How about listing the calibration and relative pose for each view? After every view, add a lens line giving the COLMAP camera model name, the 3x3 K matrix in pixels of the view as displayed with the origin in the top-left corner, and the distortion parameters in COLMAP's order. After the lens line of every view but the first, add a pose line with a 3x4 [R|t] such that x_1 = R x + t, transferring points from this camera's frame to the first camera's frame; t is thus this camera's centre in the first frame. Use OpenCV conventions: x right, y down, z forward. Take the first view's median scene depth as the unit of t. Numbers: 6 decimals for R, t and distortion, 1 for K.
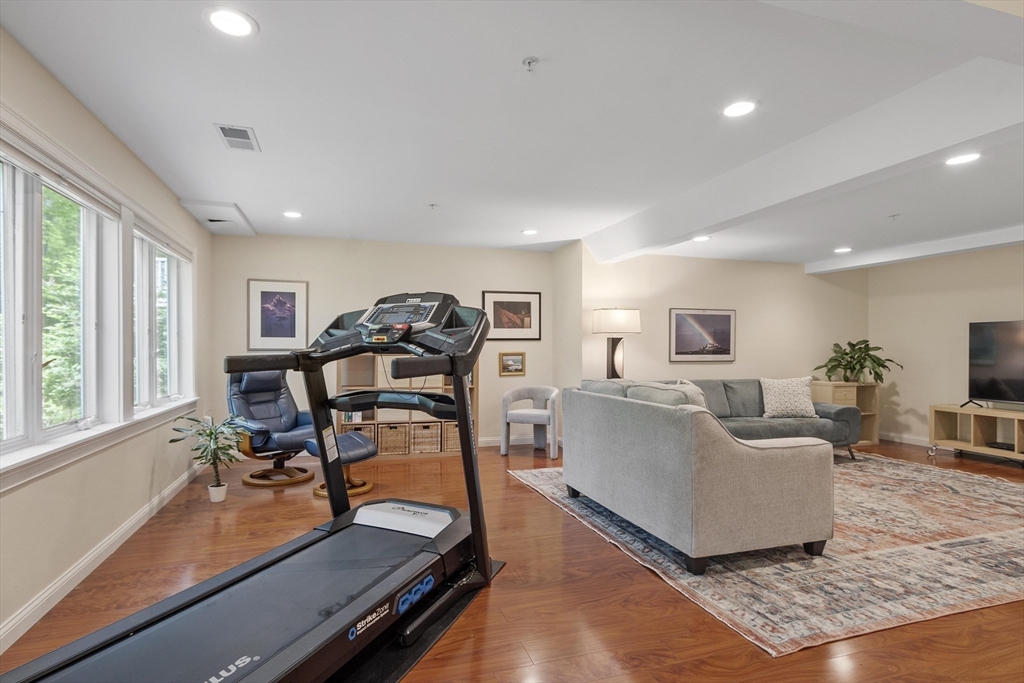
lens RADIAL K [[503.3, 0, 494.1], [0, 503.3, 348.4], [0, 0, 1]] dist [0.001806, -0.000512]
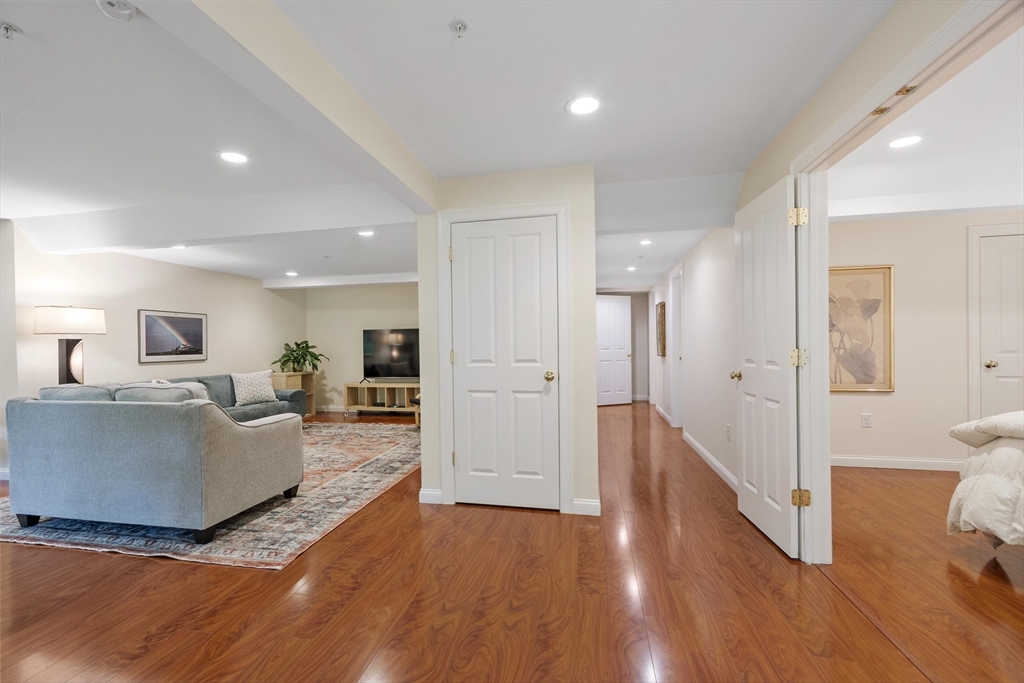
lens RADIAL K [[449.4, 0, 490.4], [0, 449.4, 347.5], [0, 0, 1]] dist [-0.001633, 0.000386]
pose [[0.495781, -0.016261, 0.868296, -0.088012], [0.015140, 0.999835, 0.010079, -0.003306], [-0.868316, 0.008149, 0.495945, -0.049725]]
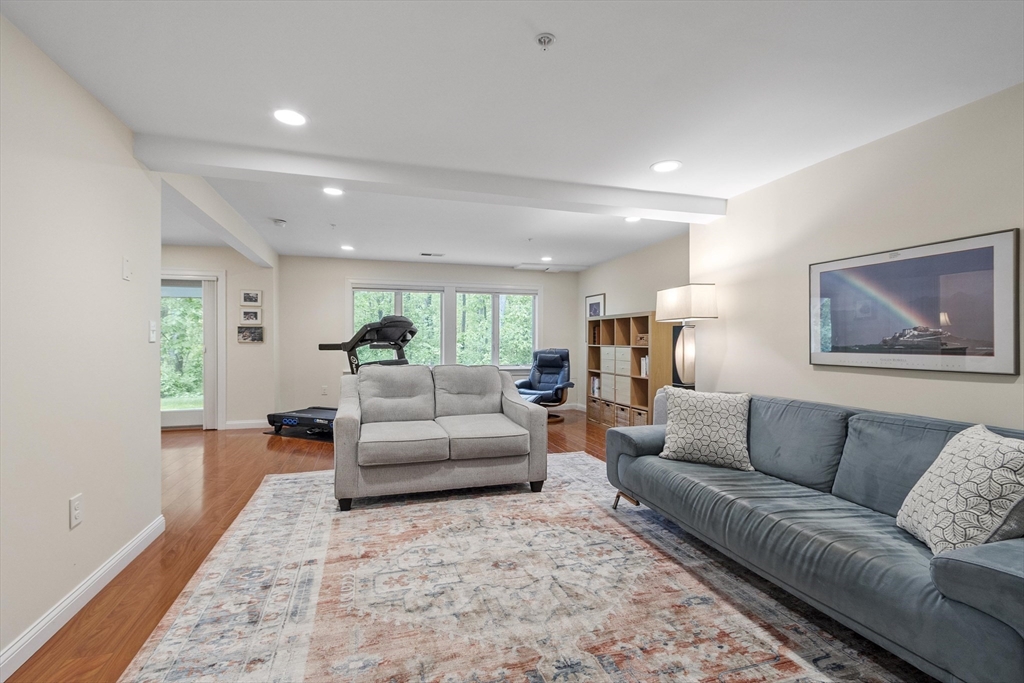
lens RADIAL K [[449.4, 0, 490.4], [0, 449.4, 347.5], [0, 0, 1]] dist [-0.001633, 0.000386]
pose [[-0.027387, 0.011273, -0.999561, 0.937381], [-0.003729, 0.999928, 0.011380, 0.004714], [0.999618, 0.004039, -0.027343, 0.760770]]
